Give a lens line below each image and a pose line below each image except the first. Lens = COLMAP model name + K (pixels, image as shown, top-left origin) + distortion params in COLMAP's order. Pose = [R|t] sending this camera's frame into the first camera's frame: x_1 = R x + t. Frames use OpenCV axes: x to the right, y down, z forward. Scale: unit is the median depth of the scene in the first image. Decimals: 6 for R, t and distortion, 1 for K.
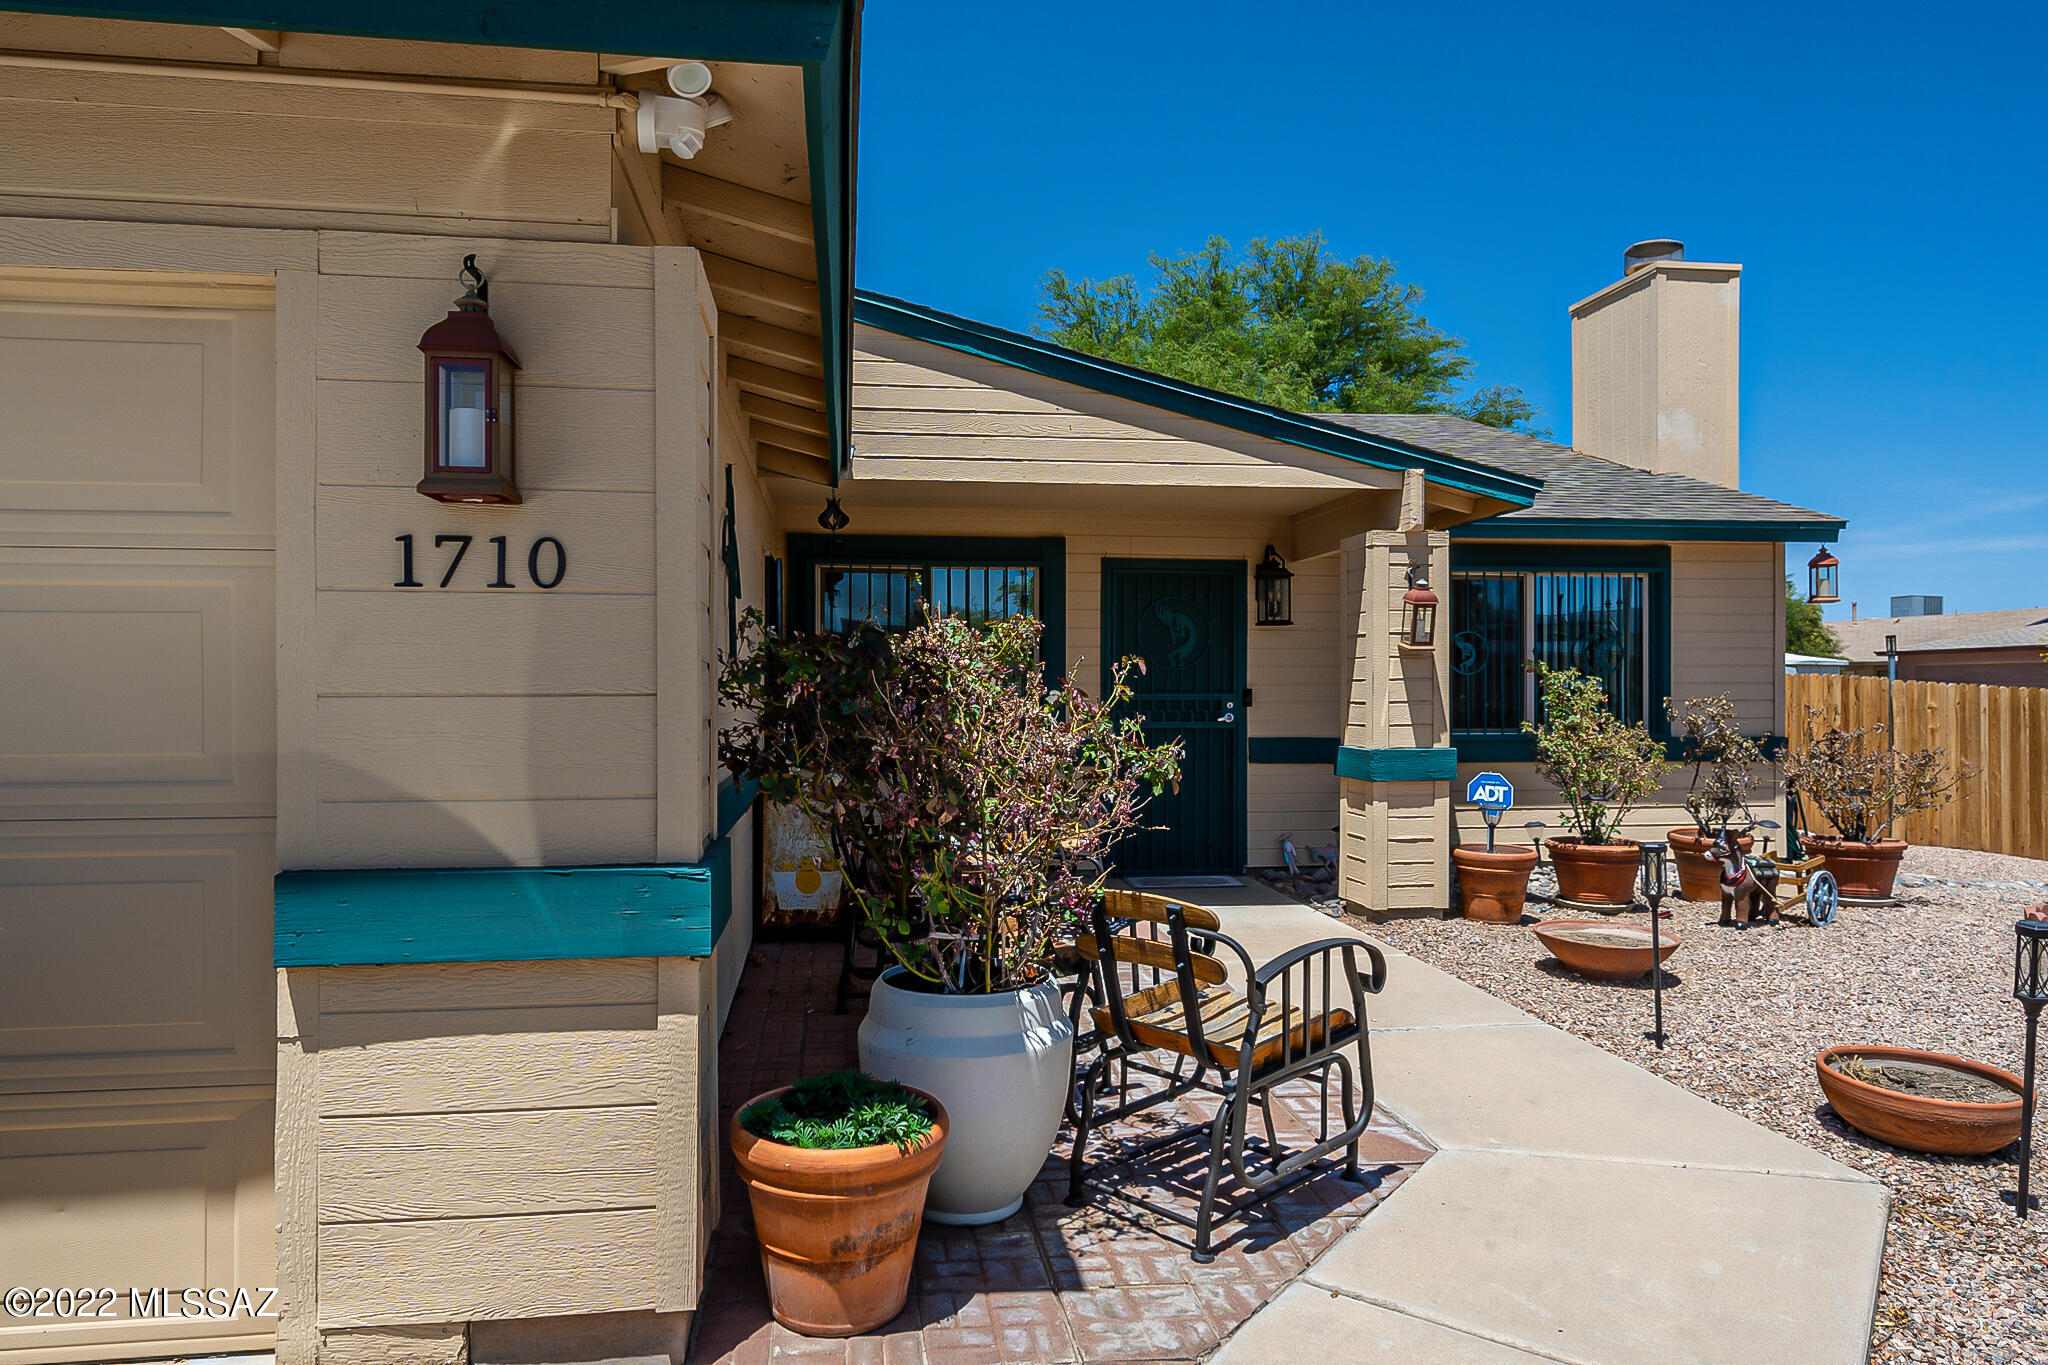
lens RADIAL K [[1344.8, 0, 1022.4], [0, 1344.8, 687.5], [0, 0, 1]] dist [0.002504, 0.000222]
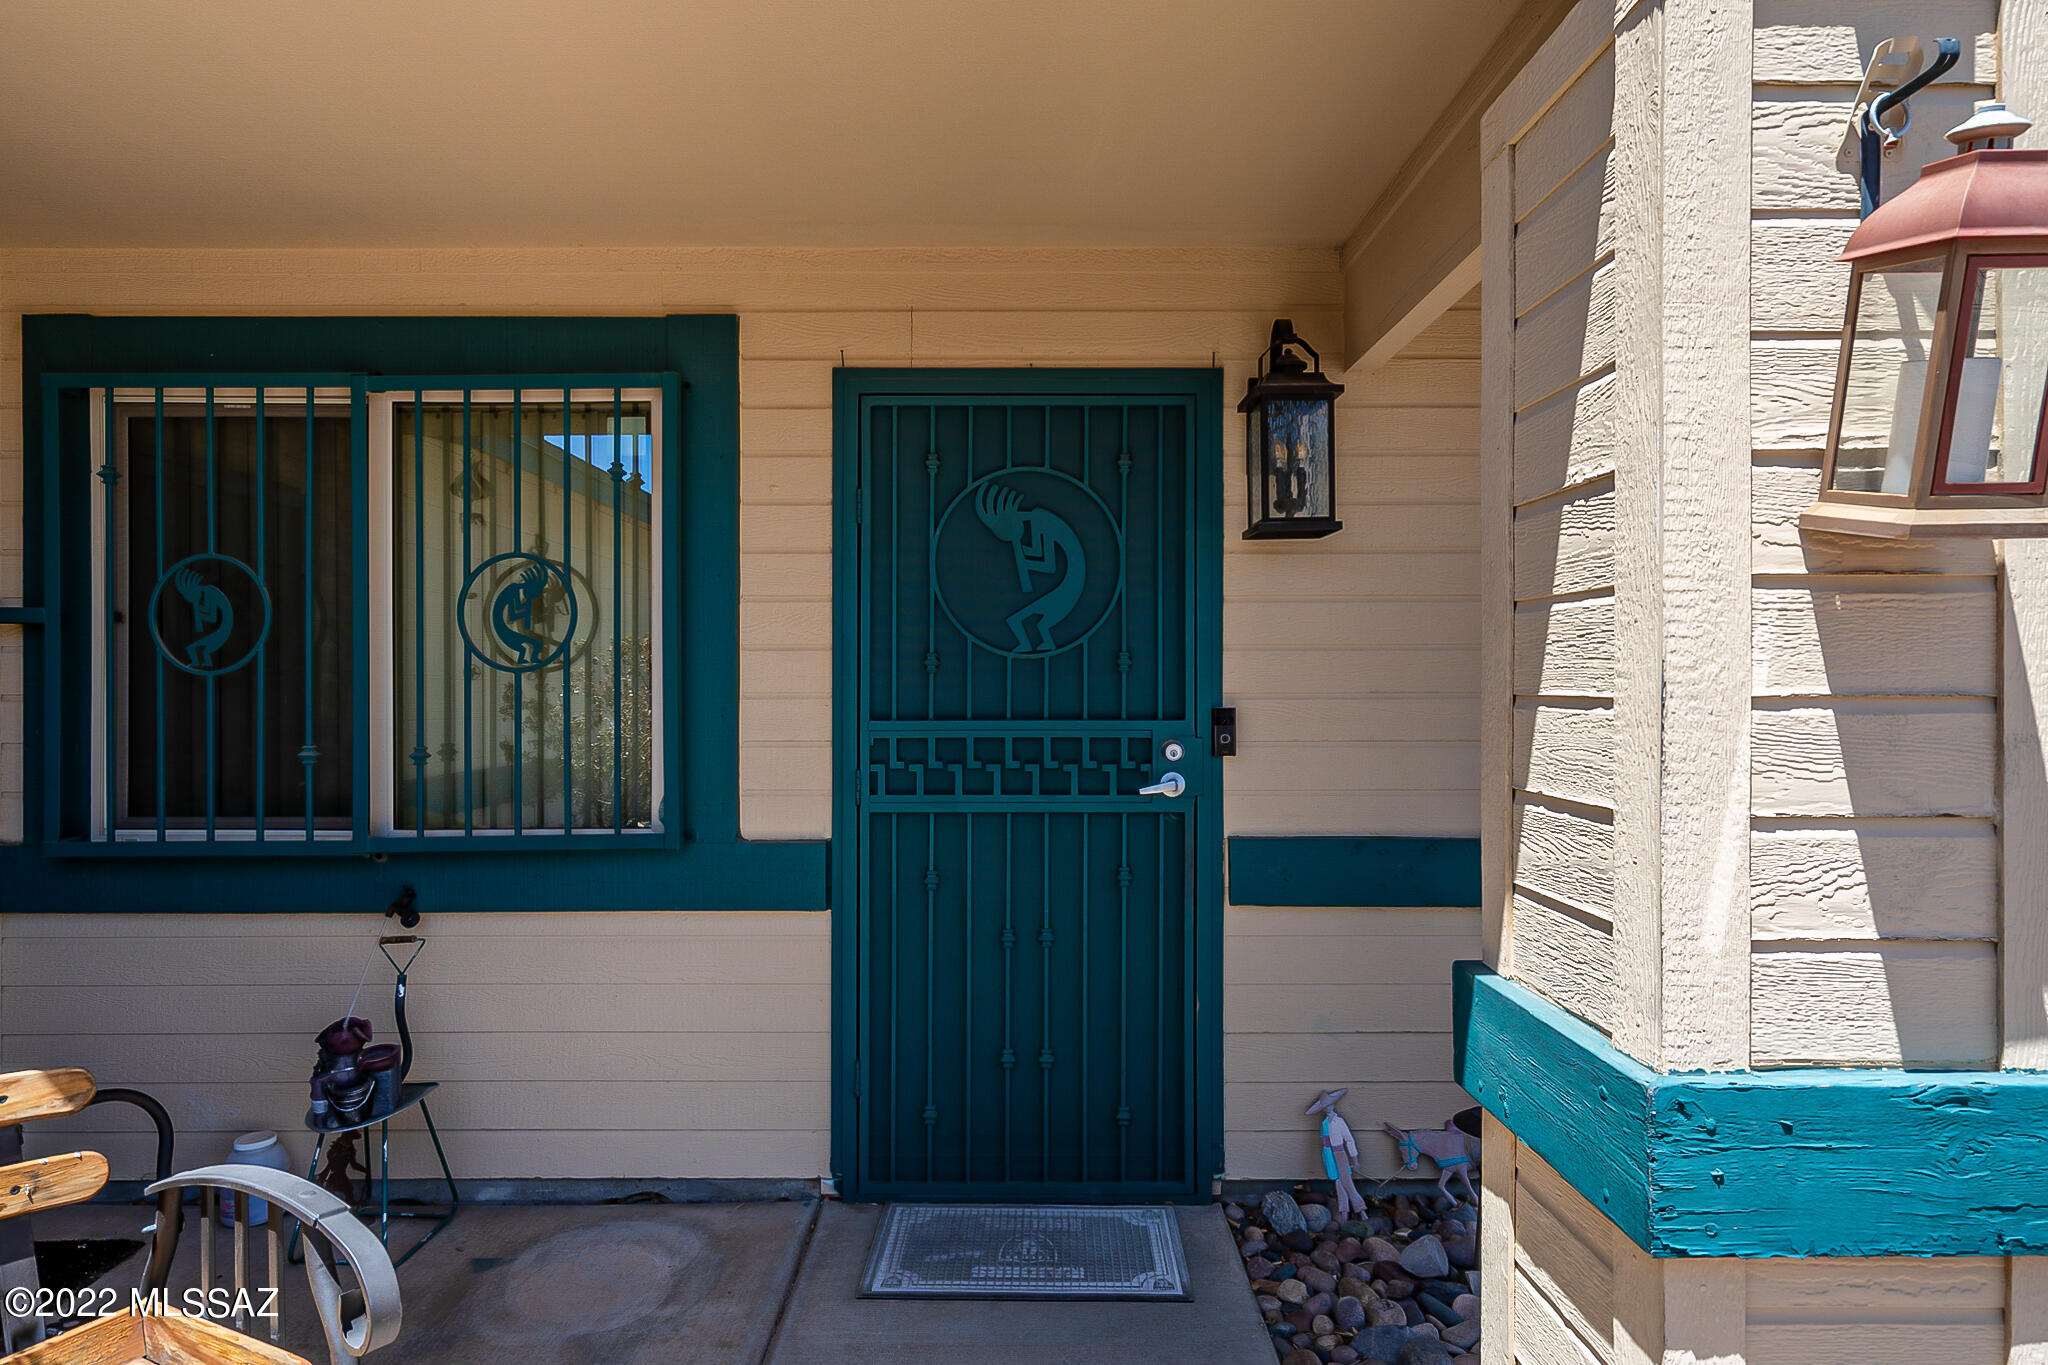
lens RADIAL K [[1191.7, 0, 1024.7], [0, 1191.7, 684.0], [0, 0, 1]] dist [0.001566, 0.000249]
pose [[0.991167, 0.000230, -0.132623, 0.156751], [0.000500, 0.999985, 0.005467, -0.007756], [0.132622, -0.005485, 0.991152, 0.662996]]
